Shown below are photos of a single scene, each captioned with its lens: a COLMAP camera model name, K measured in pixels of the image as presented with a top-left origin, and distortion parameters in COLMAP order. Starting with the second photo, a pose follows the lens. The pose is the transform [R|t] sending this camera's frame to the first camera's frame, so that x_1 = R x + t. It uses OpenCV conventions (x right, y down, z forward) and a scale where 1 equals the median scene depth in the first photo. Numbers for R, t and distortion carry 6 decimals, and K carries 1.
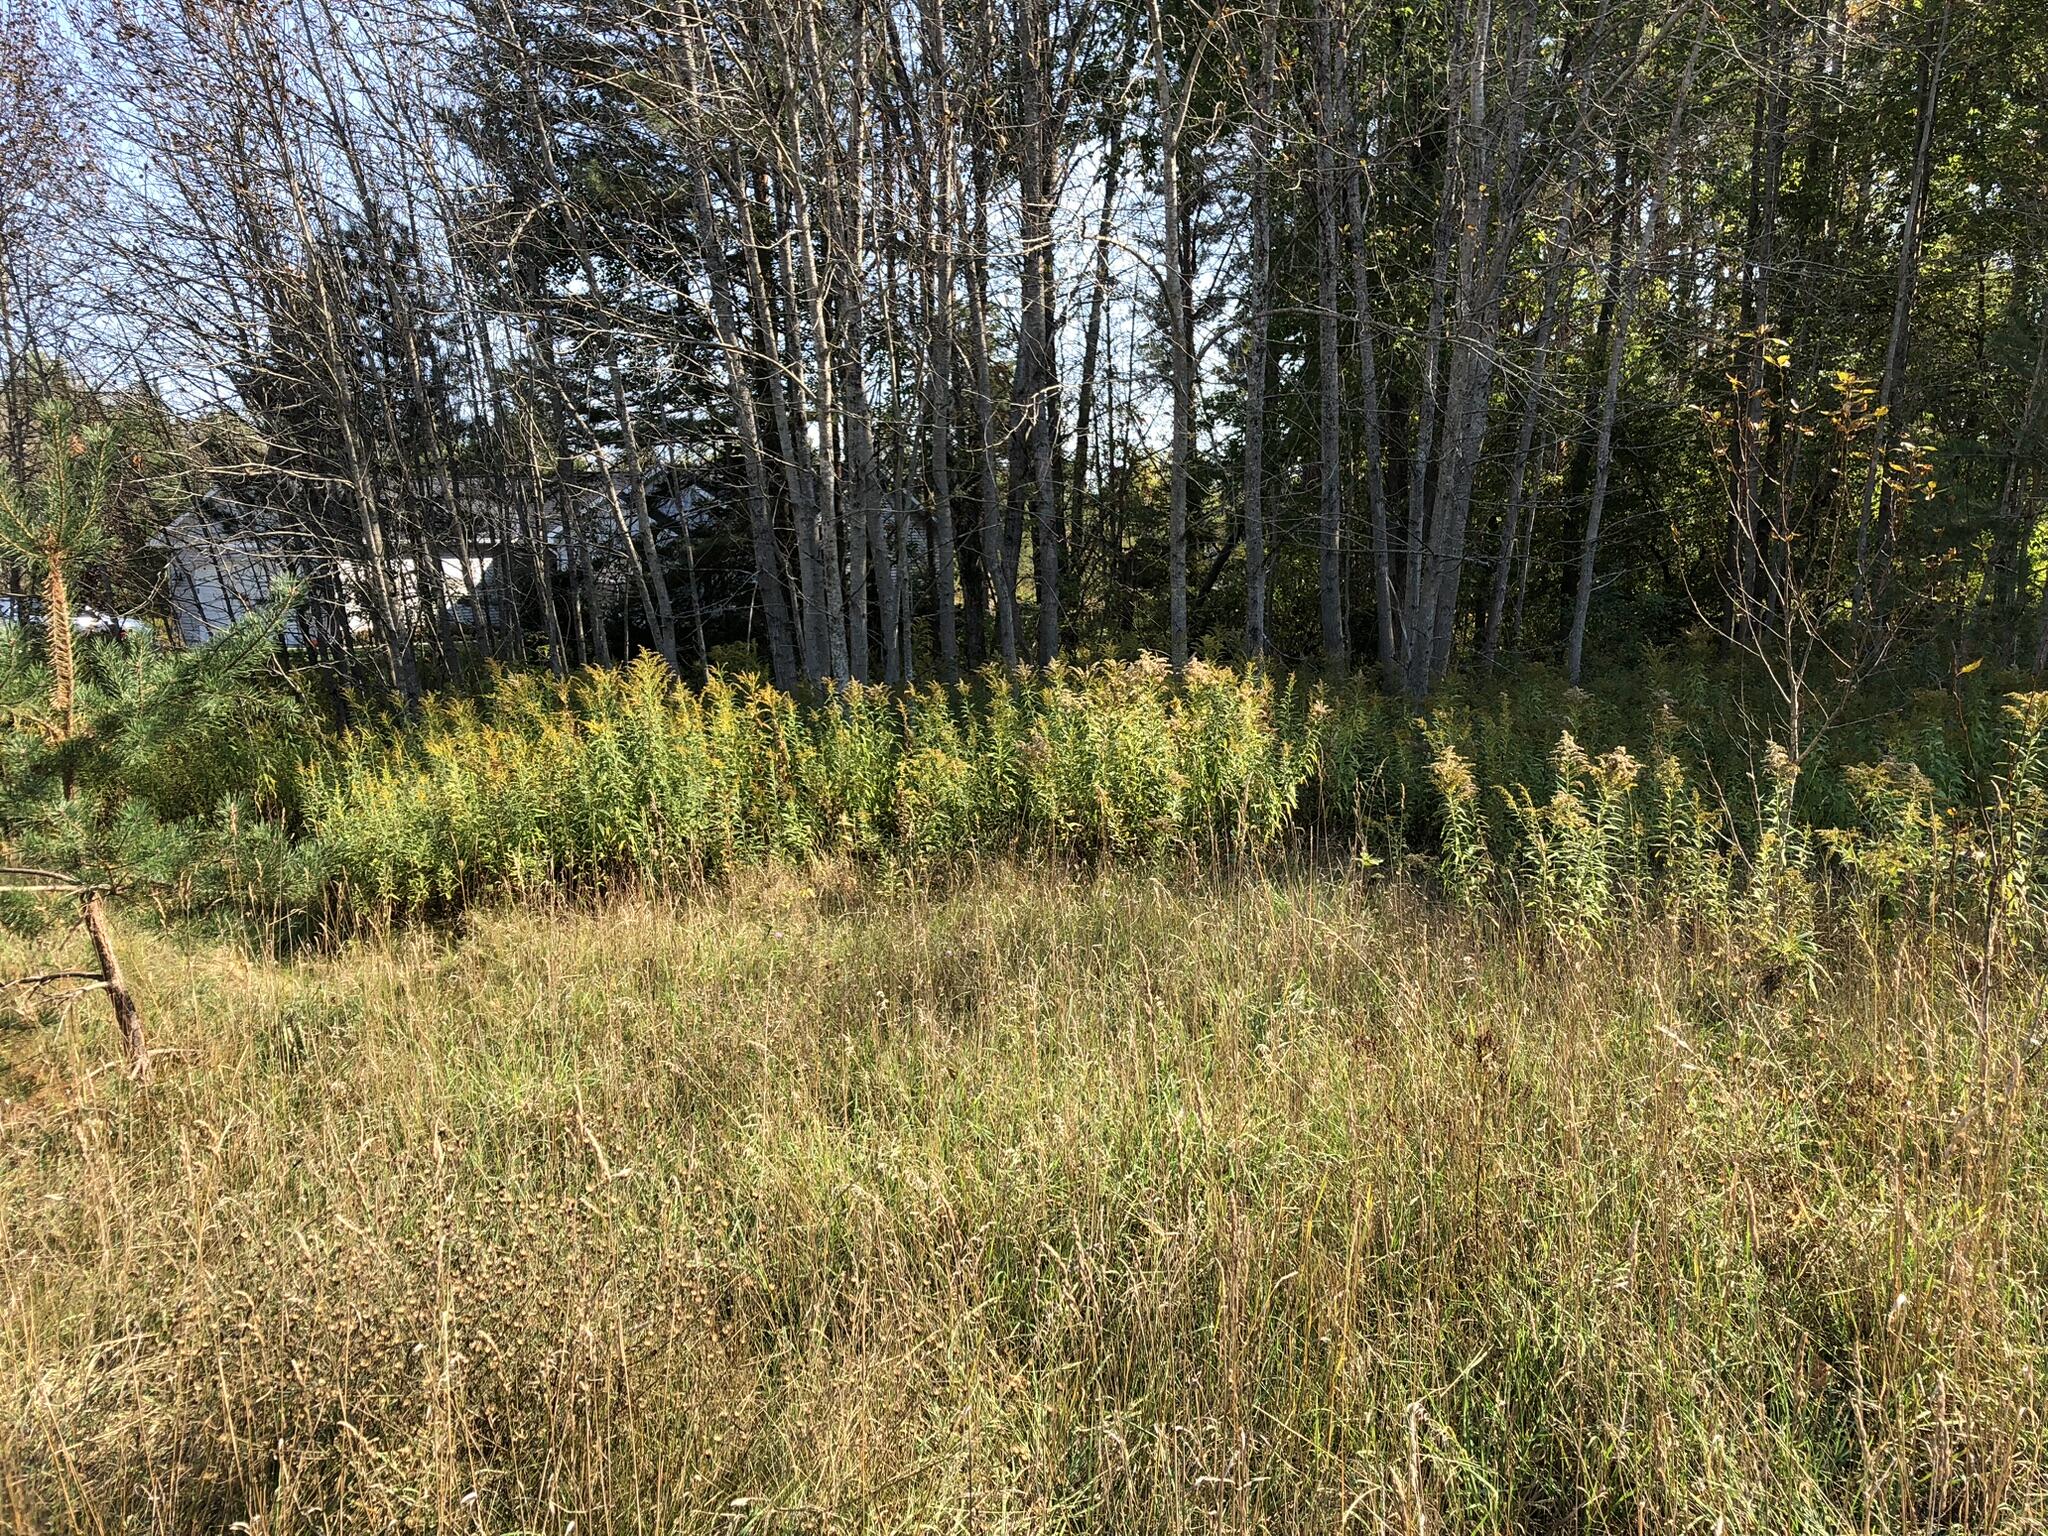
lens RADIAL K [[1637.9, 0, 1034.5], [0, 1637.9, 767.5], [0, 0, 1]] dist [0.026879, -0.050543]
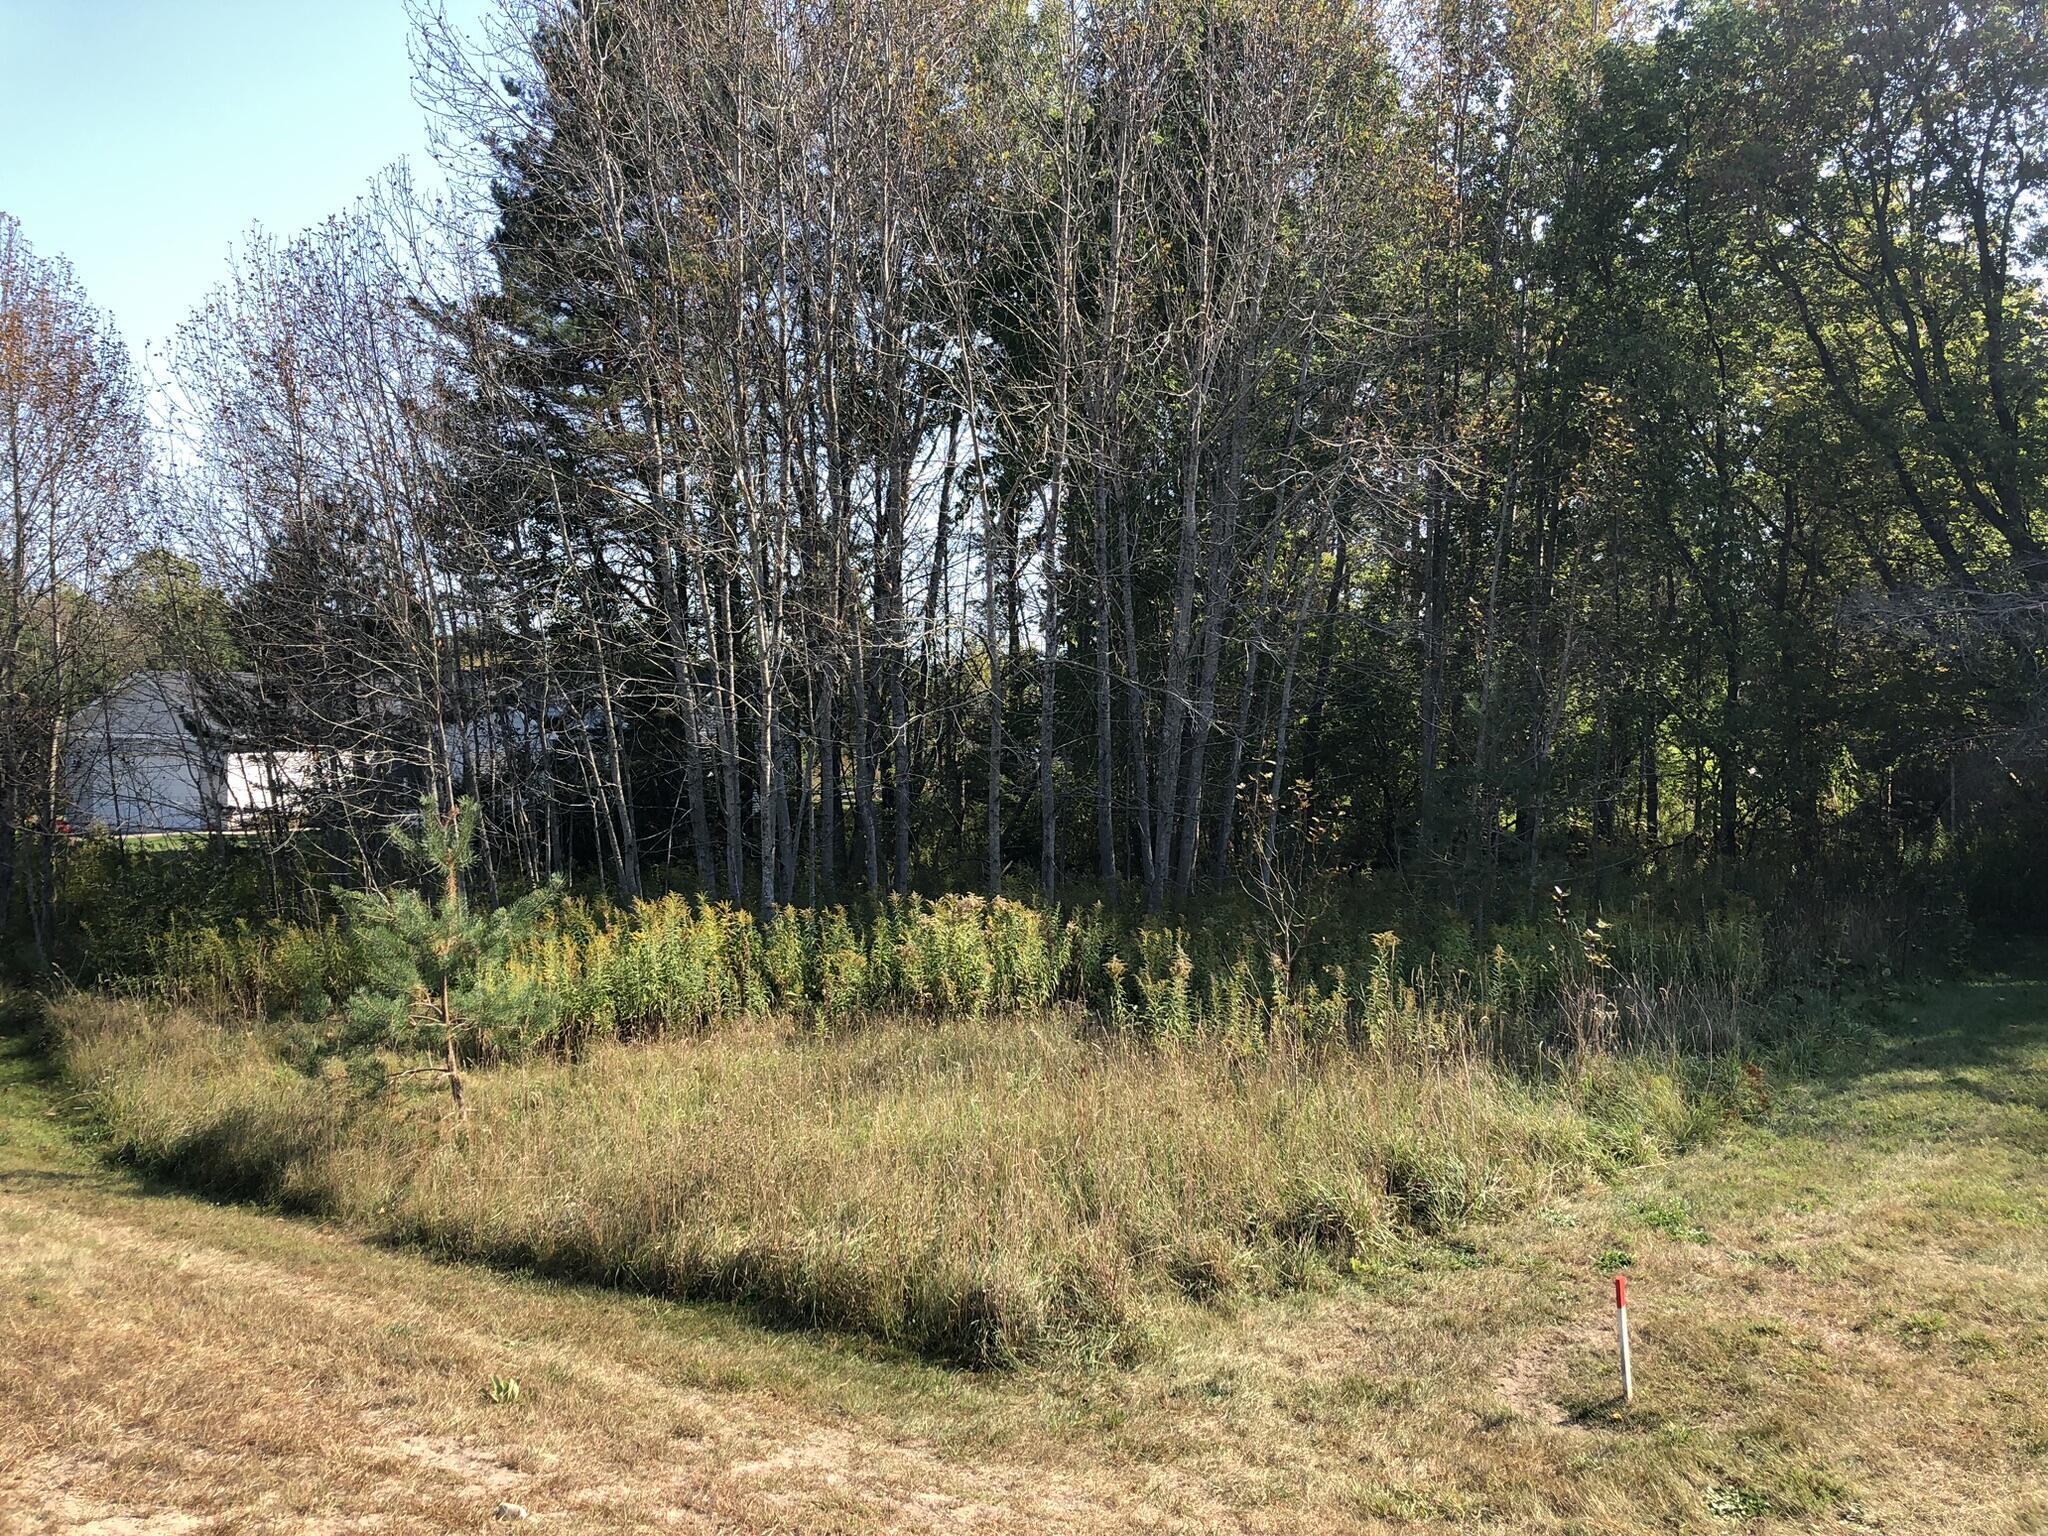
lens RADIAL K [[1637.9, 0, 1034.5], [0, 1637.9, 767.5], [0, 0, 1]] dist [0.026879, -0.050543]
pose [[0.994986, 0.009222, 0.099584, -0.034807], [0.001056, 0.994716, -0.102661, -0.022893], [-0.100004, 0.102252, 0.989719, -0.674953]]
